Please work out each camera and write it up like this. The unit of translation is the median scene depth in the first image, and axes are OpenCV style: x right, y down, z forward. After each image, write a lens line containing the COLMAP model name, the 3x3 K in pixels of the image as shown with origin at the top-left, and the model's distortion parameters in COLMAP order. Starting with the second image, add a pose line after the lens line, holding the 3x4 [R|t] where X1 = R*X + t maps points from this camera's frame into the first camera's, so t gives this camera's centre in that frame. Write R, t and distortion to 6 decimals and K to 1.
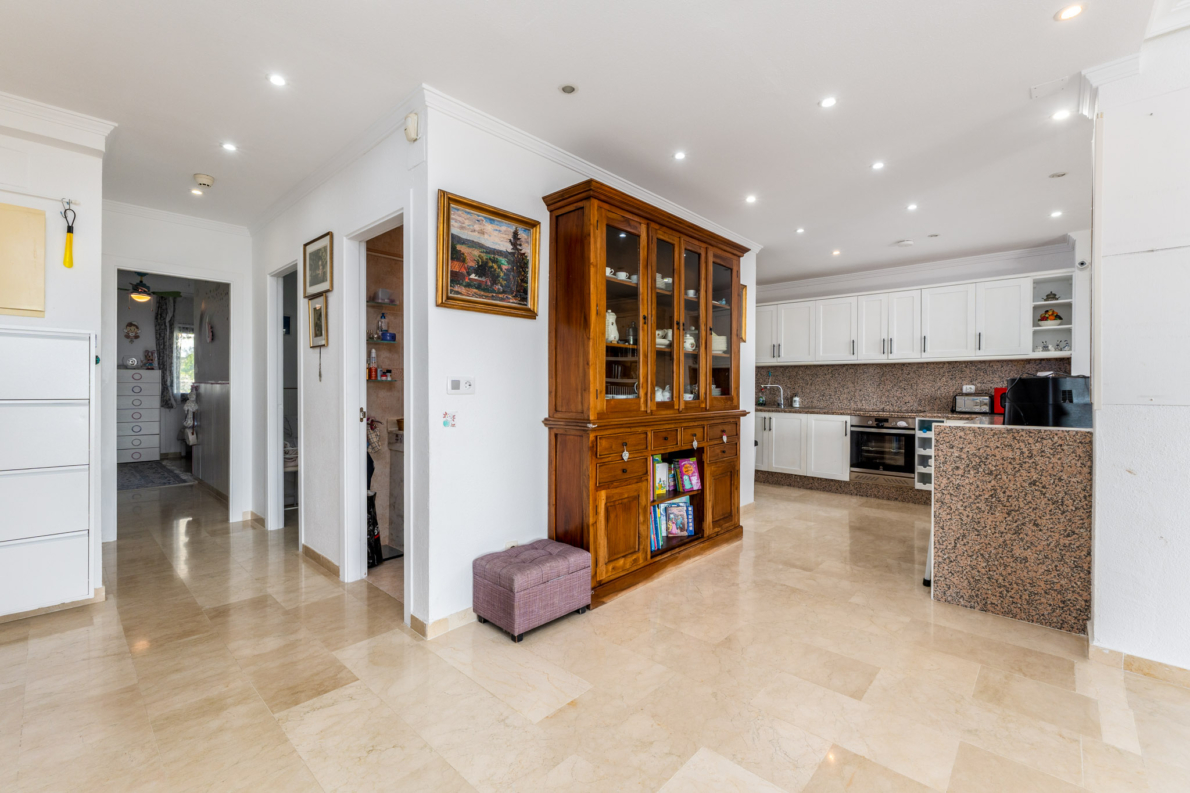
lens RADIAL K [[503.6, 0, 596.9], [0, 503.6, 389.7], [0, 0, 1]] dist [-0.011230, 0.002130]
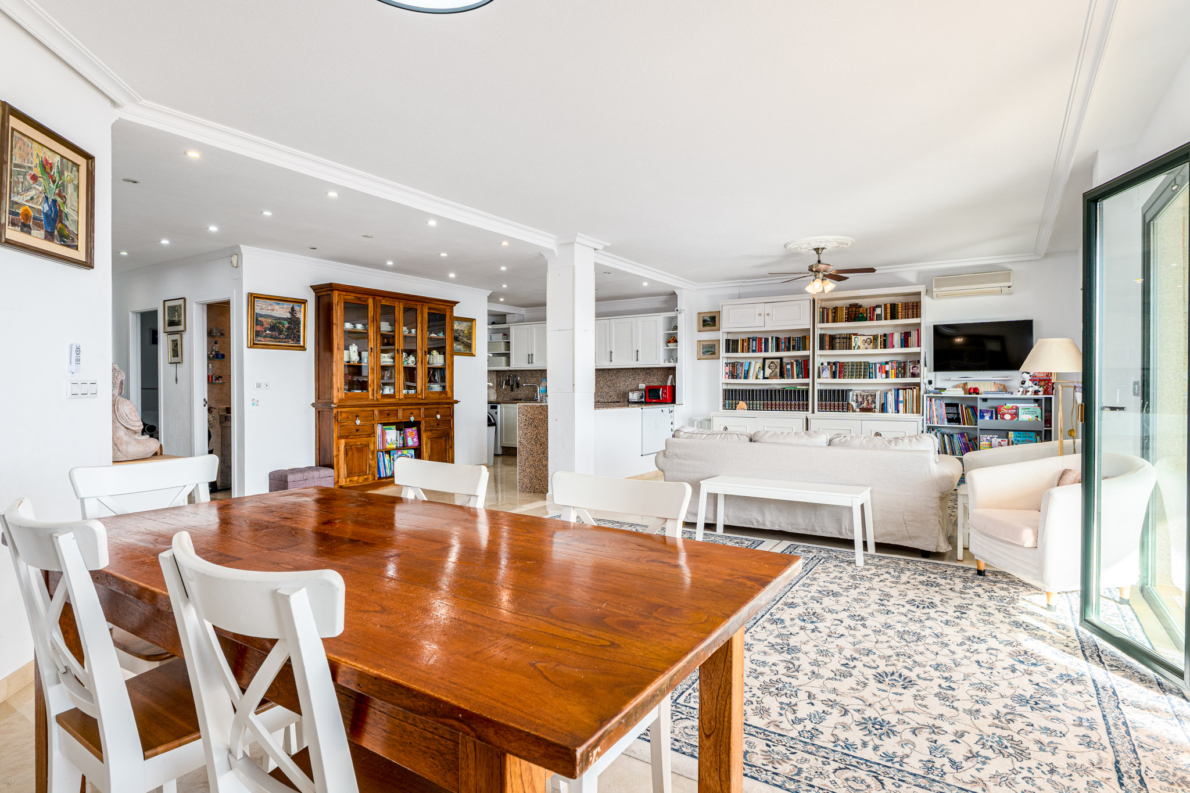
lens RADIAL K [[622.7, 0, 603.4], [0, 622.7, 389.2], [0, 0, 1]] dist [-0.004883, 0.002341]
pose [[0.984066, -0.004265, 0.177750, 0.442238], [0.004329, 0.999991, 0.000032, 0.008511], [-0.177748, 0.000738, 0.984076, -1.183350]]
